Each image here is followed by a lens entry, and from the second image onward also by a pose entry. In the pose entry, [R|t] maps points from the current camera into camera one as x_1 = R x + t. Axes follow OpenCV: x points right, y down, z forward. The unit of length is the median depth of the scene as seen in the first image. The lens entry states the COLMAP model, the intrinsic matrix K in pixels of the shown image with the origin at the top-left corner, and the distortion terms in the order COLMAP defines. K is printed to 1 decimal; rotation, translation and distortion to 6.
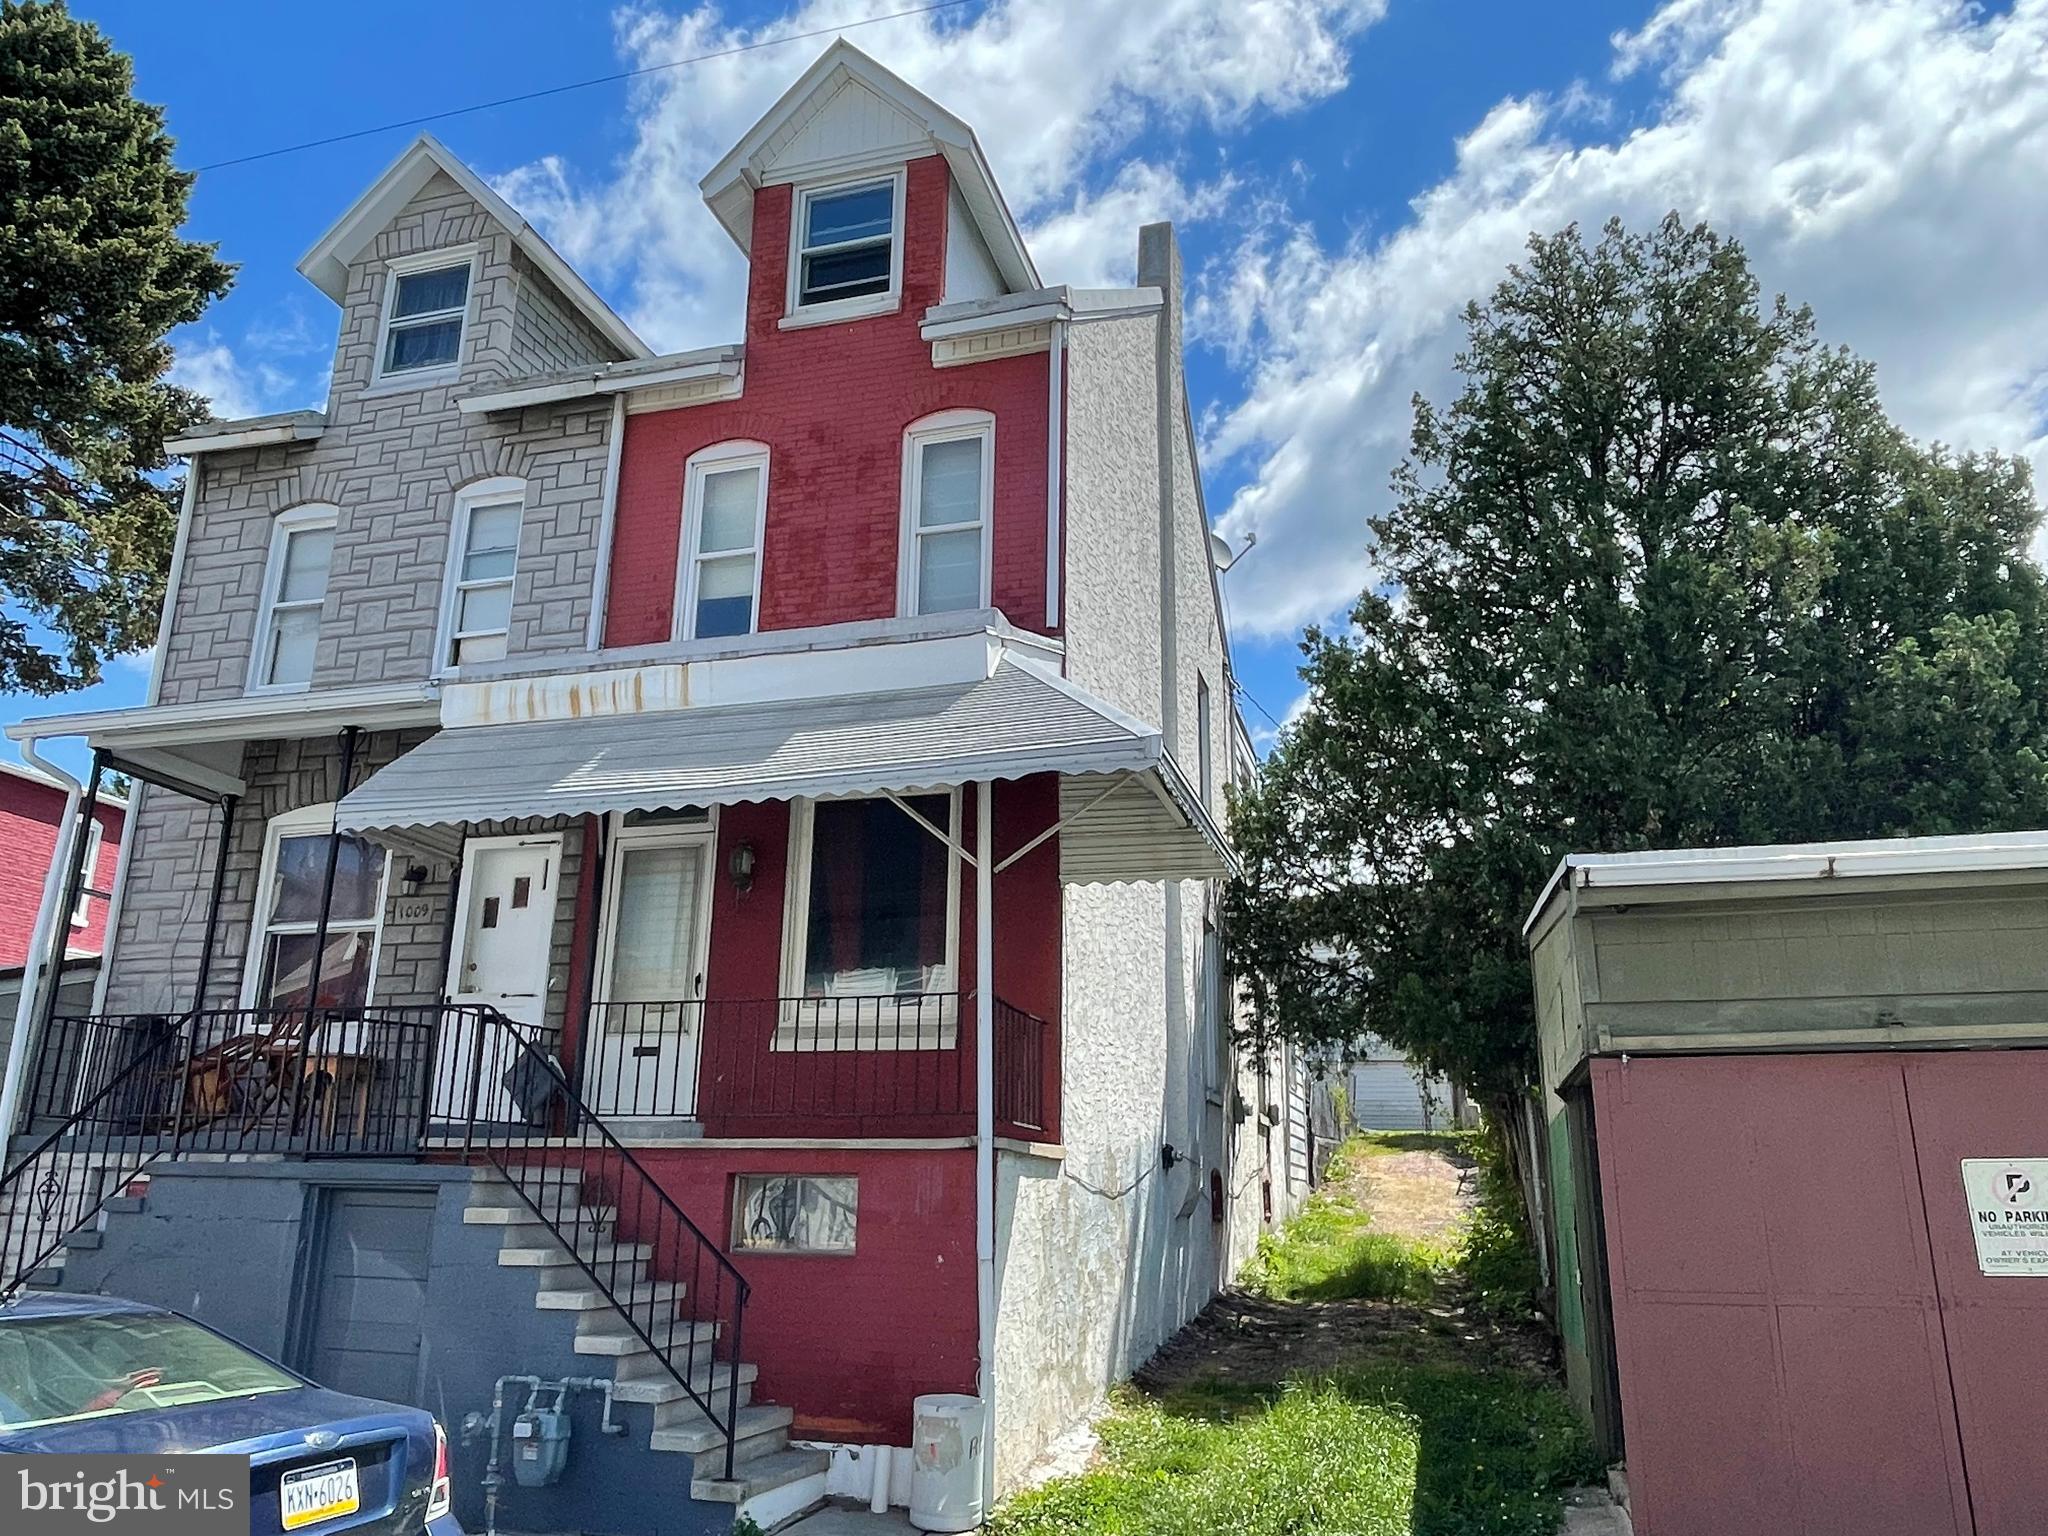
lens RADIAL K [[1441.7, 0, 1024.3], [0, 1441.7, 775.4], [0, 0, 1]] dist [-0.004642, -0.020353]
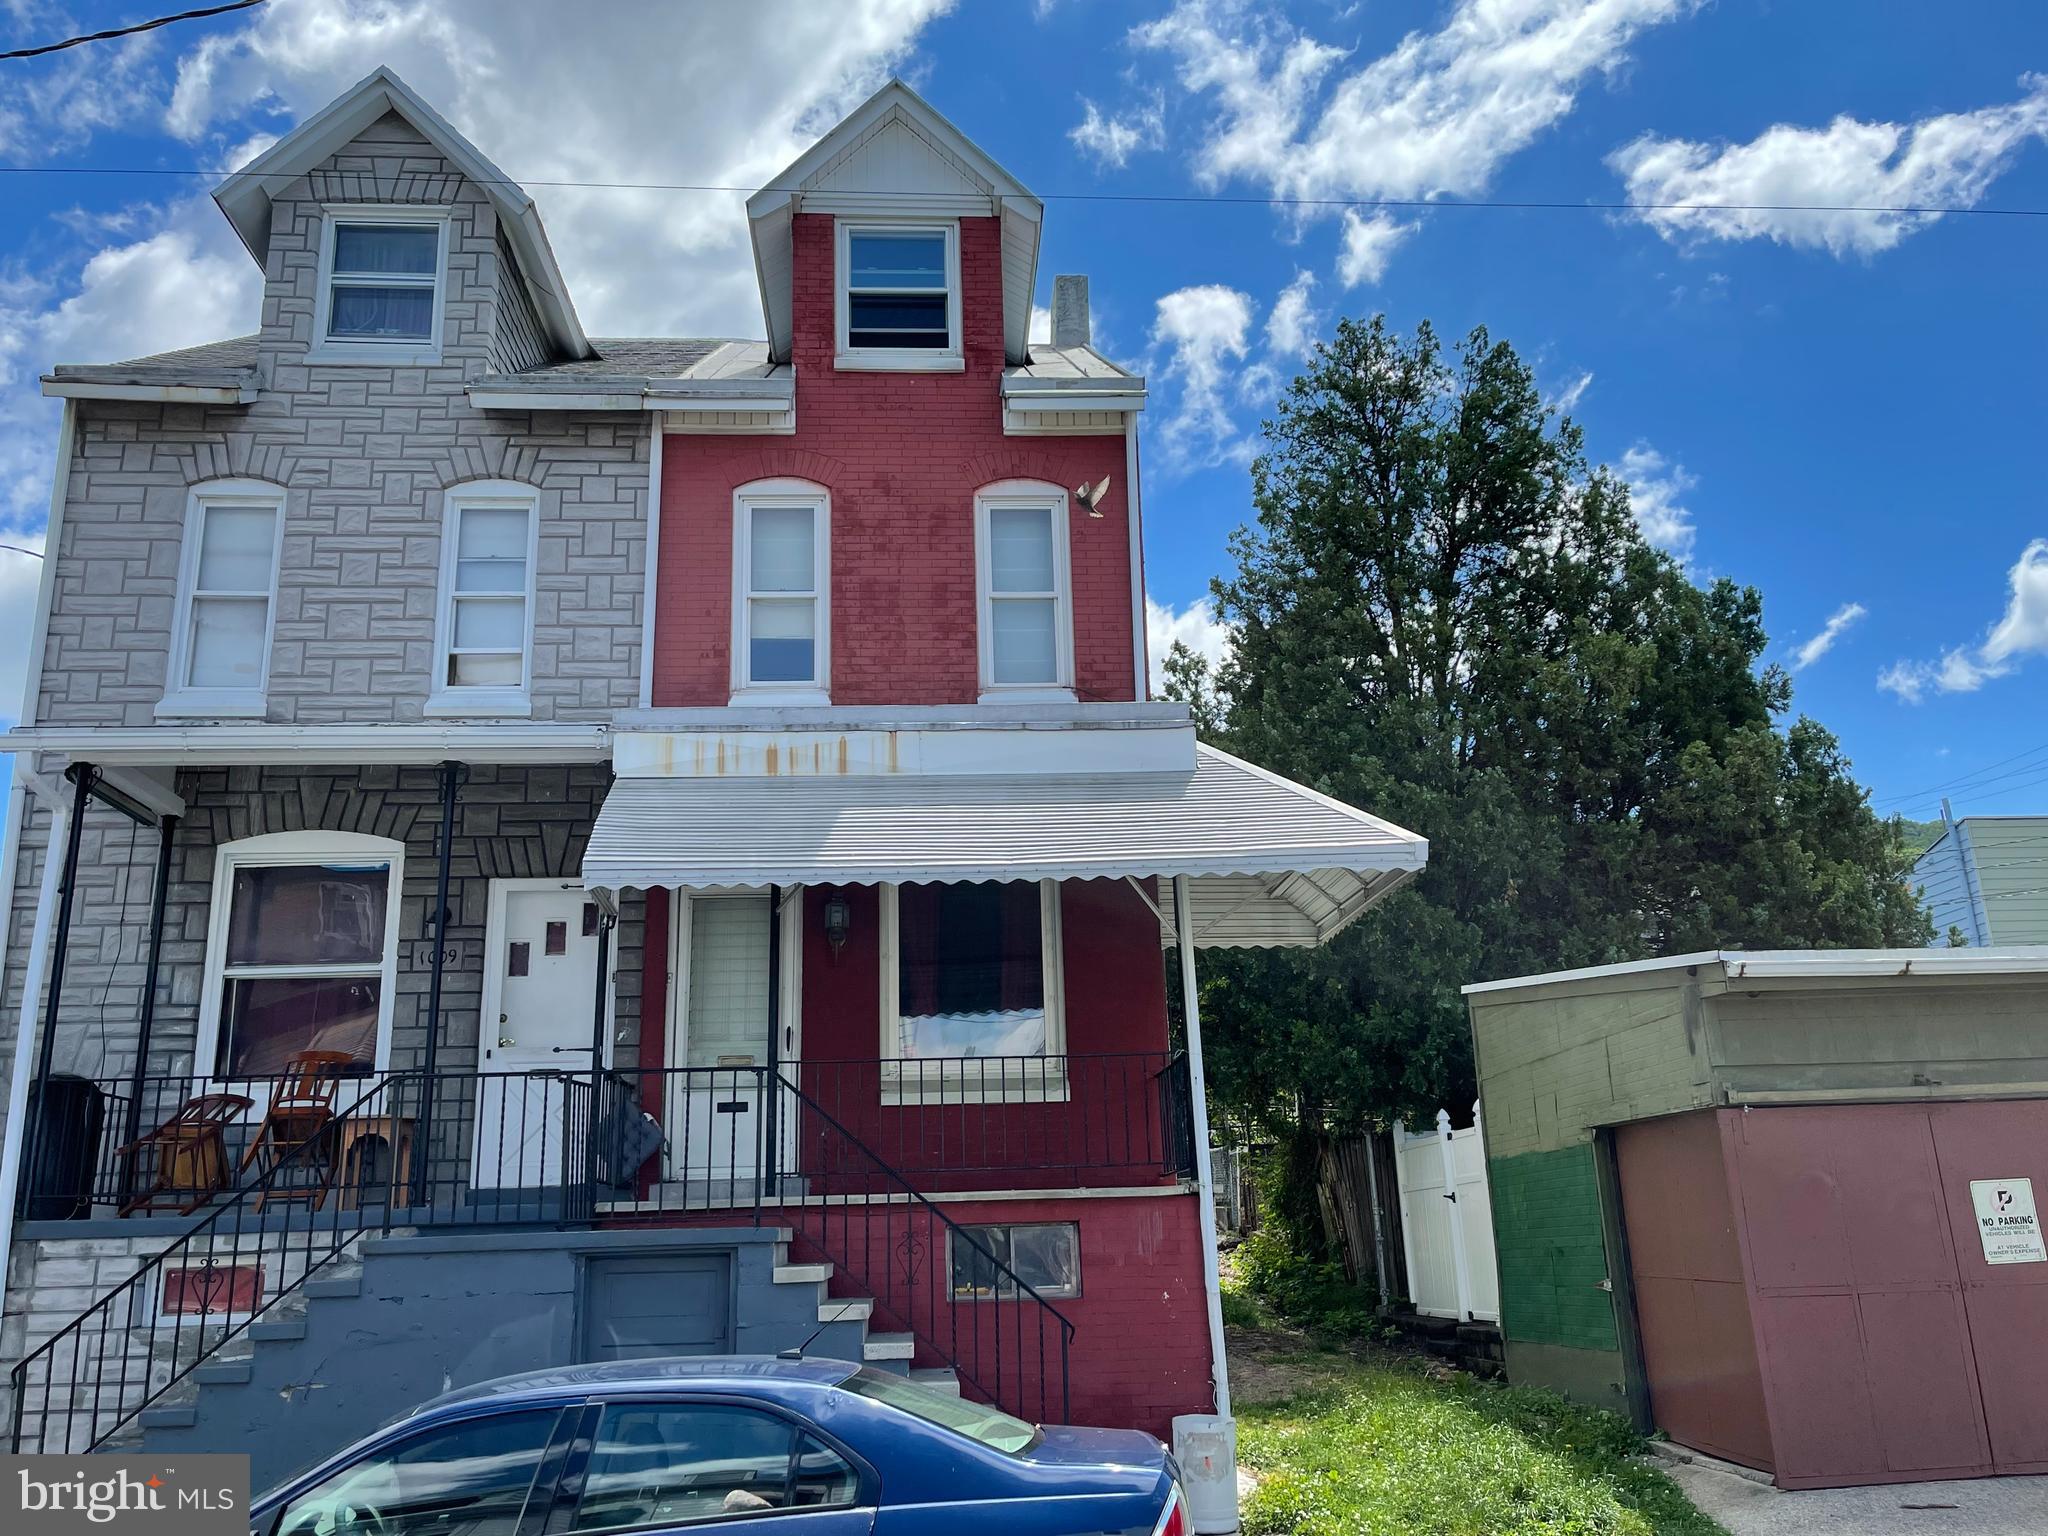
lens RADIAL K [[1647.0, 0, 1026.3], [0, 1647.0, 762.9], [0, 0, 1]] dist [0.010976, 0.003919]
pose [[0.939245, 0.055949, 0.338656, -0.418670], [-0.056120, 0.998381, -0.009295, -0.038435], [-0.338628, -0.010275, 0.940864, -0.107799]]
